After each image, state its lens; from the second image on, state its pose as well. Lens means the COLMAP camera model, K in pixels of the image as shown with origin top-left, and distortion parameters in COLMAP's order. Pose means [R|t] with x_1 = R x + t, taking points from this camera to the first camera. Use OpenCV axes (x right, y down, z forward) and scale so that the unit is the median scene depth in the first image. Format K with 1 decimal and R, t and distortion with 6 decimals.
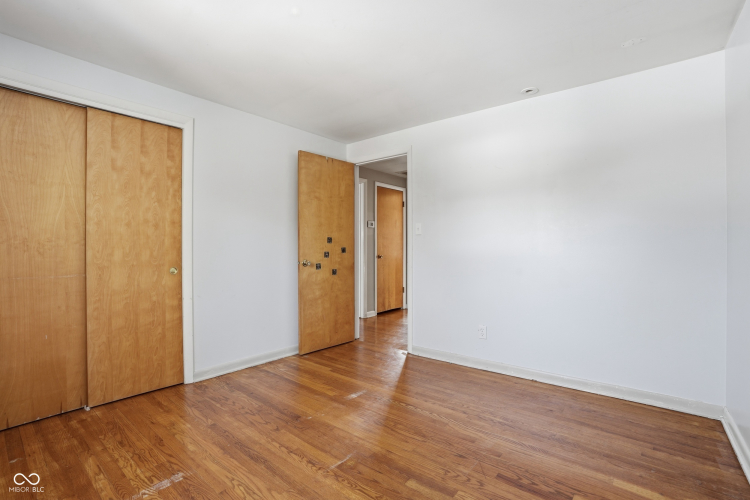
lens RADIAL K [[349.0, 0, 374.7], [0, 349.0, 250.1], [0, 0, 1]] dist [-0.053931, 0.012127]
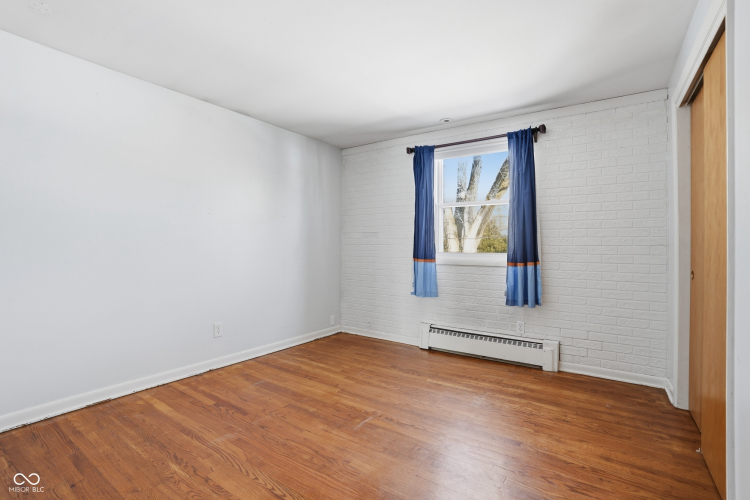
lens RADIAL K [[349.0, 0, 373.6], [0, 349.0, 246.1], [0, 0, 1]] dist [-0.053931, 0.012127]
pose [[-0.997148, -0.003790, -0.075379, -0.031365], [-0.004547, 0.999941, 0.009869, -0.018331], [0.075337, 0.010184, -0.997106, 2.142427]]
